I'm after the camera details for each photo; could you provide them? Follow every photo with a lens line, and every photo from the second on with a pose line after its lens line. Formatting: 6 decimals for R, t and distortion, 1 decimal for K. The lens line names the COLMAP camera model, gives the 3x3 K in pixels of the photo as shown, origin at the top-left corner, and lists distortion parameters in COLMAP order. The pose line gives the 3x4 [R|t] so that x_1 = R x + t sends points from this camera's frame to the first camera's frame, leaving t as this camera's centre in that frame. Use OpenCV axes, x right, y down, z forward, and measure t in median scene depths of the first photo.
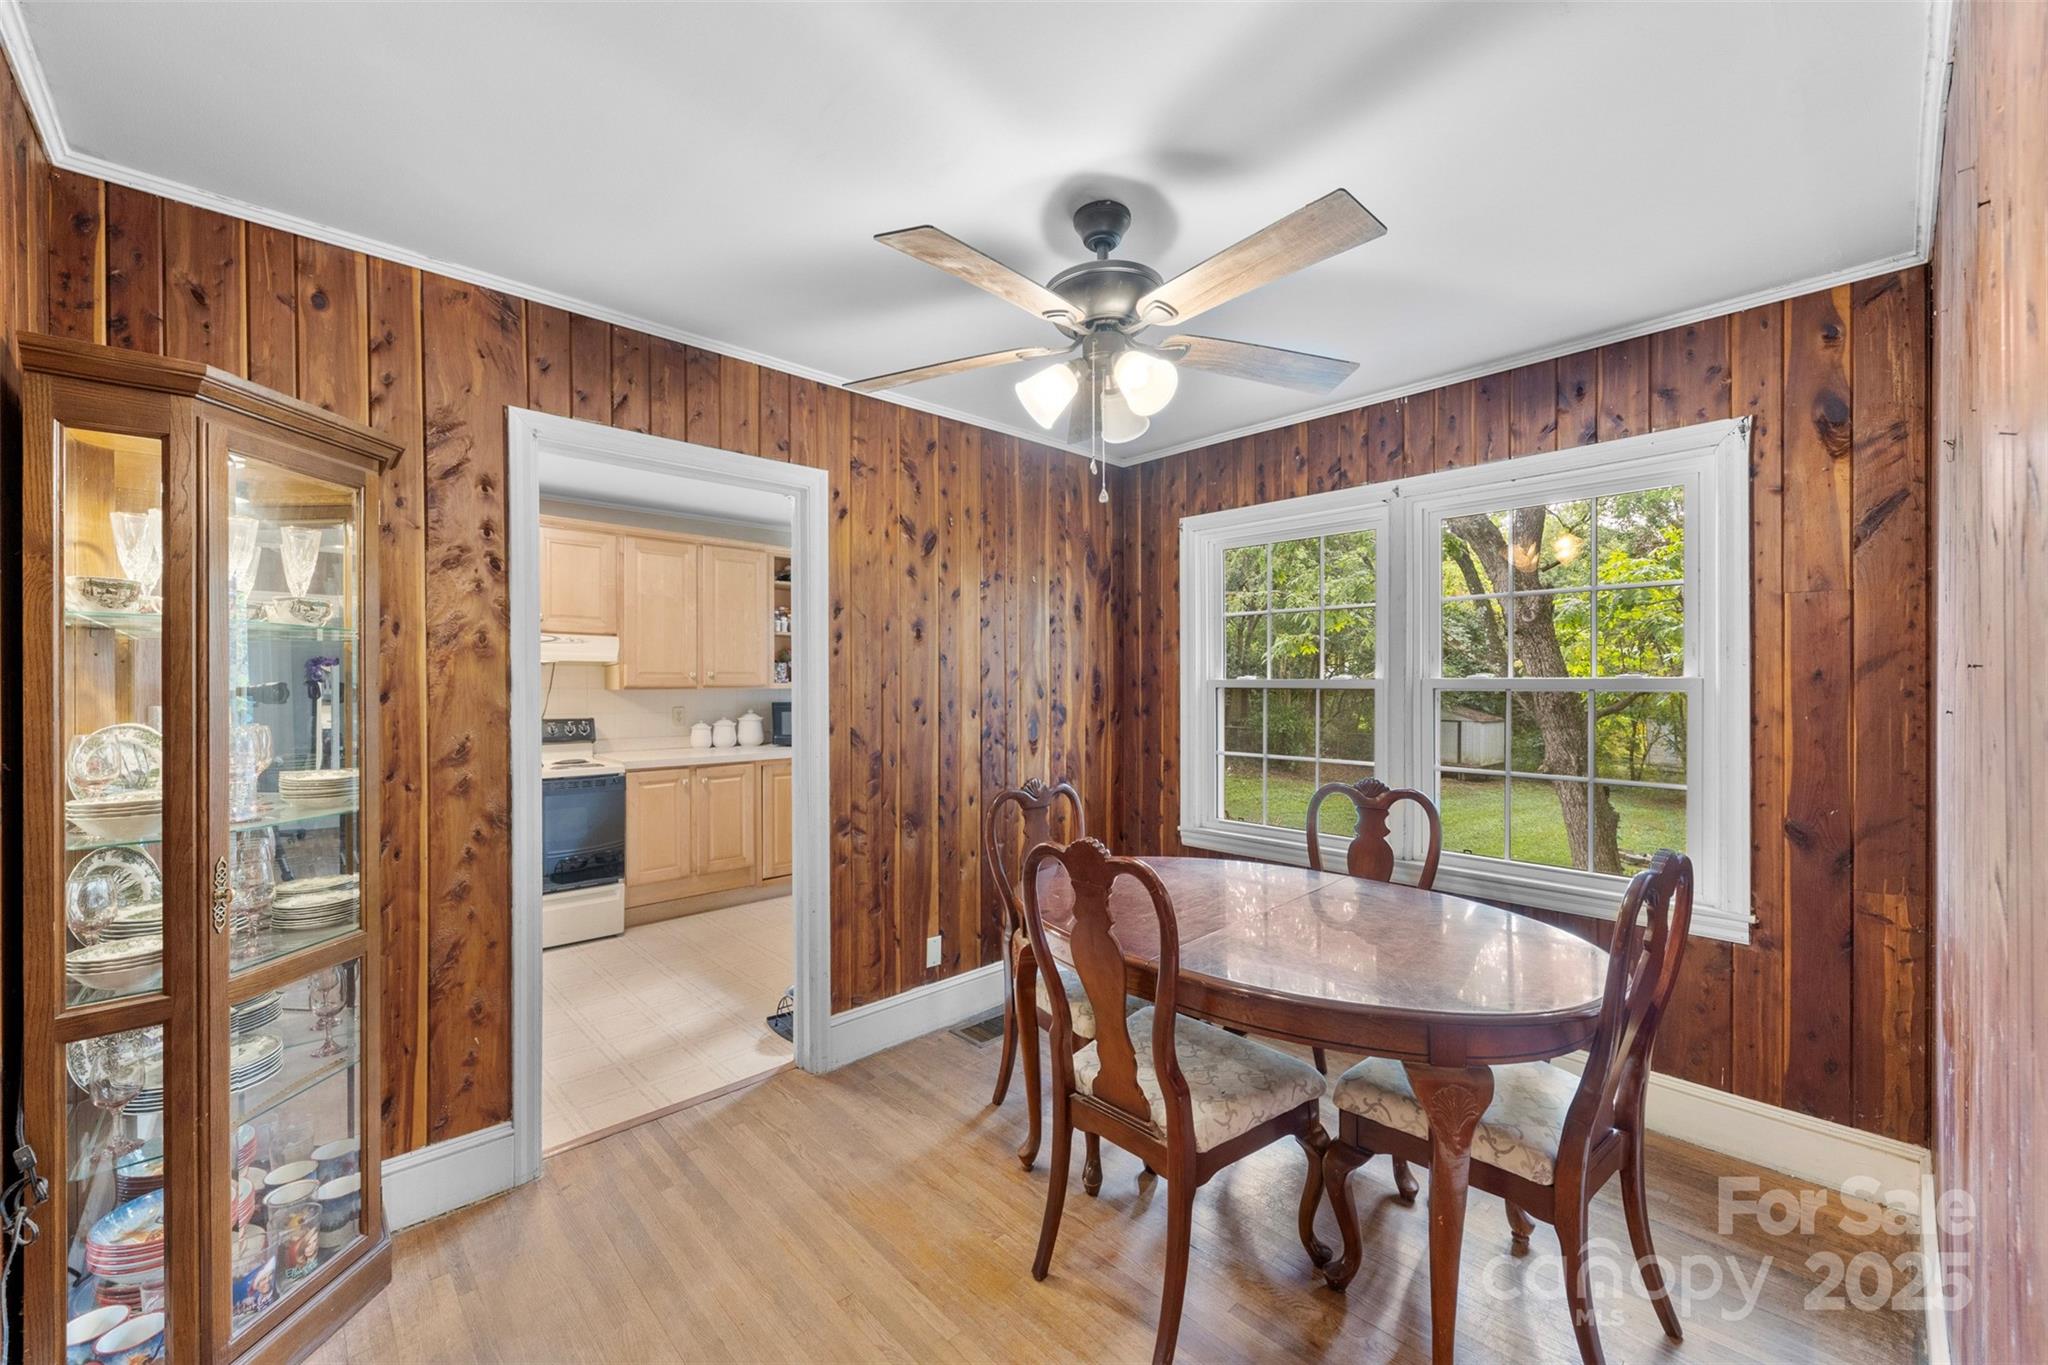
lens RADIAL K [[823.7, 0, 1032.3], [0, 823.7, 690.0], [0, 0, 1]] dist [0.010277, -0.002564]
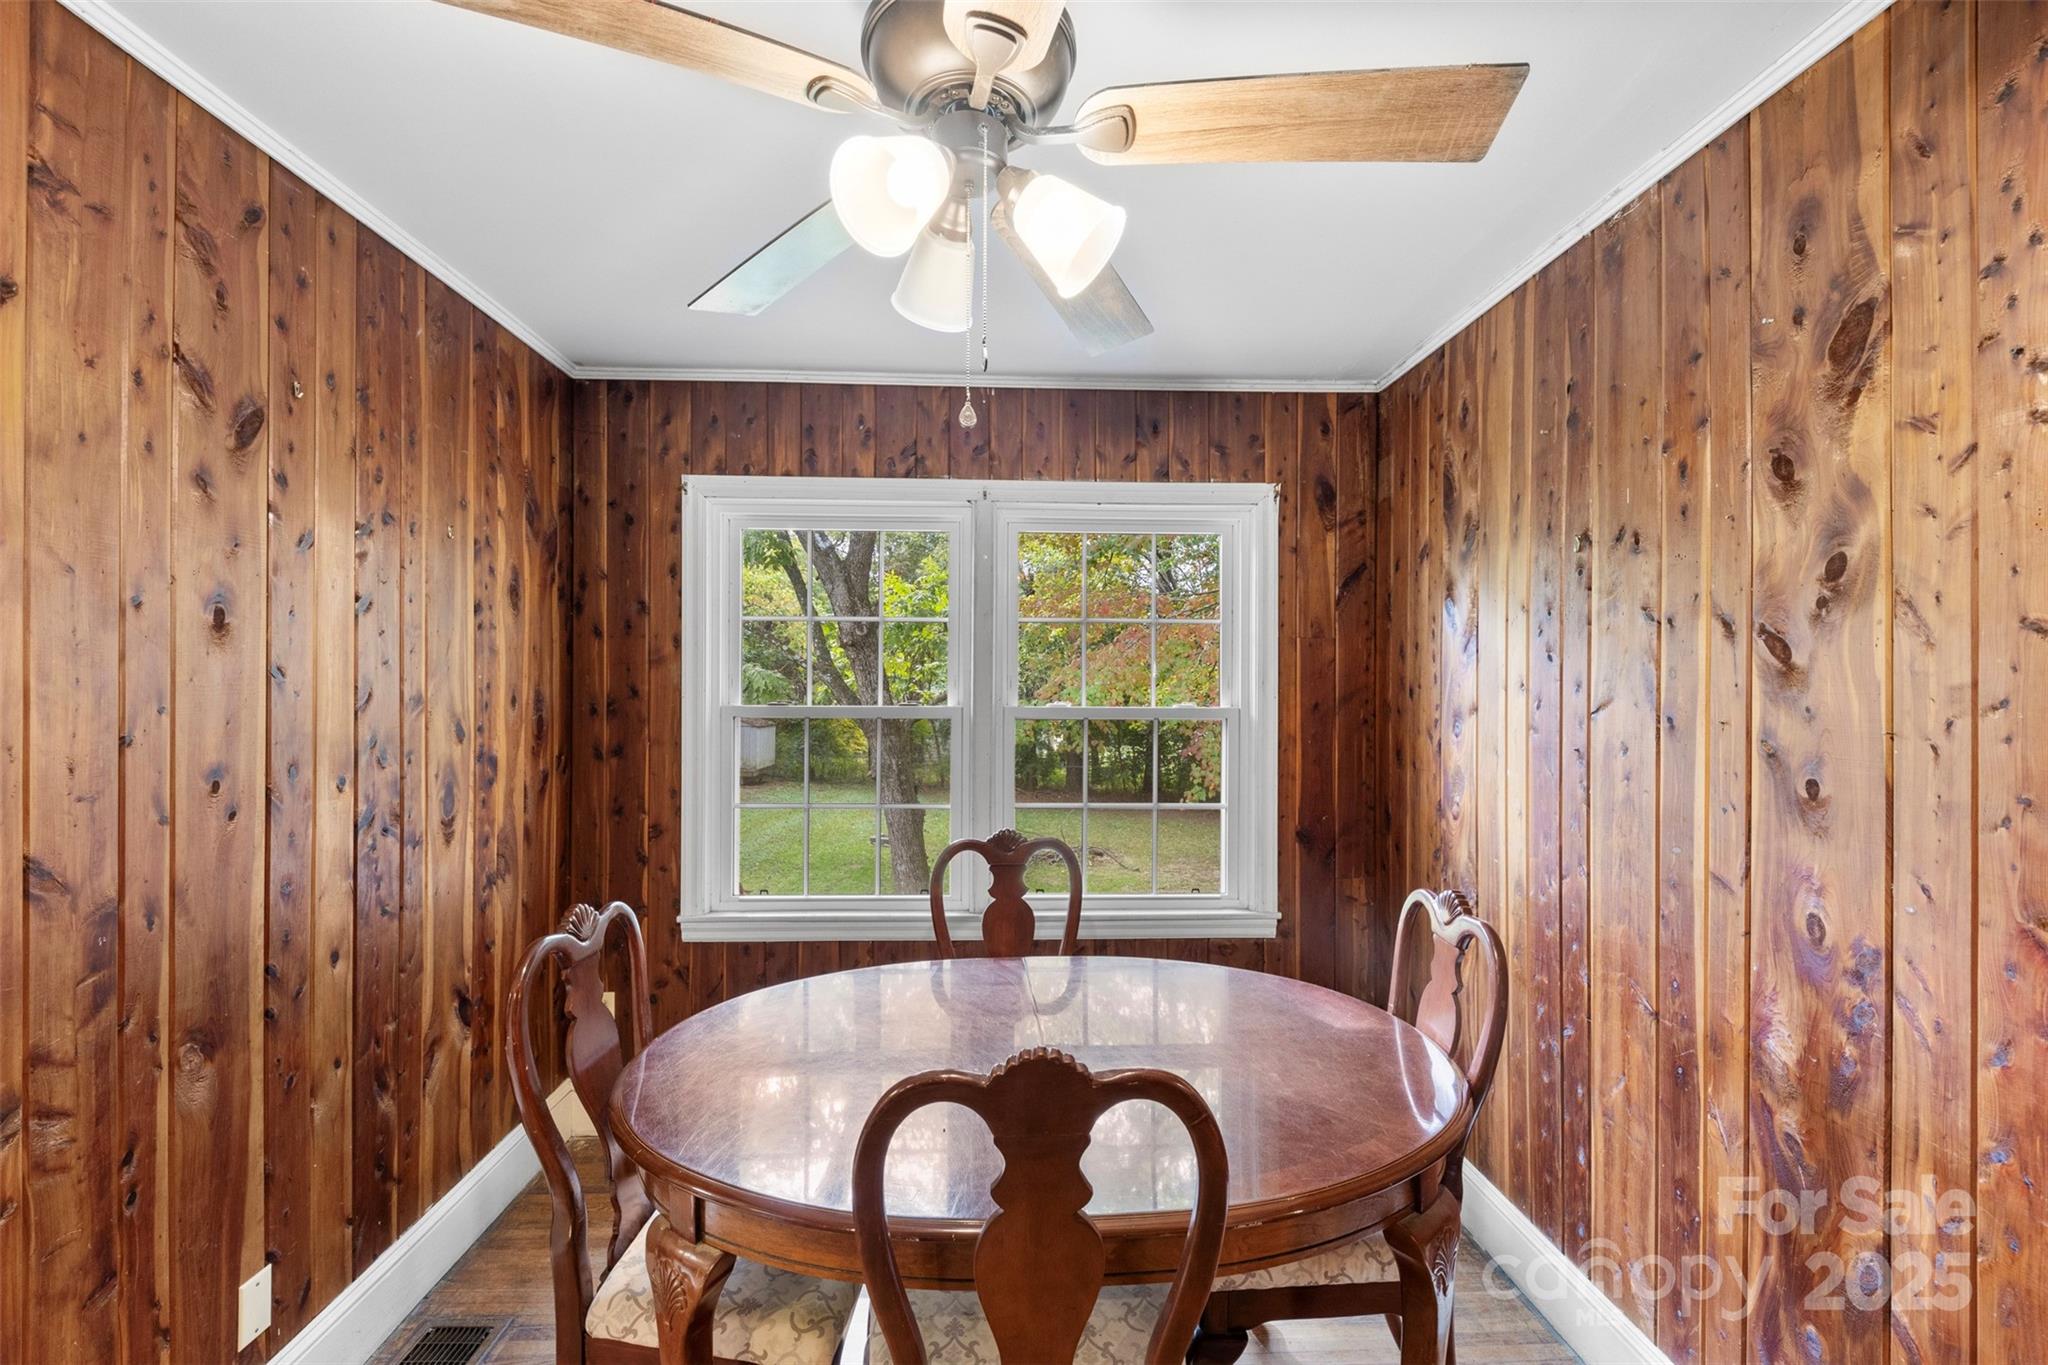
lens RADIAL K [[844.0, 0, 1005.0], [0, 844.0, 687.4], [0, 0, 1]] dist [0.010159, -0.004110]
pose [[0.654347, 0.002278, 0.756191, -0.206662], [0.000814, 0.999993, -0.003717, -0.028963], [-0.756194, 0.003047, 0.654341, 0.370746]]
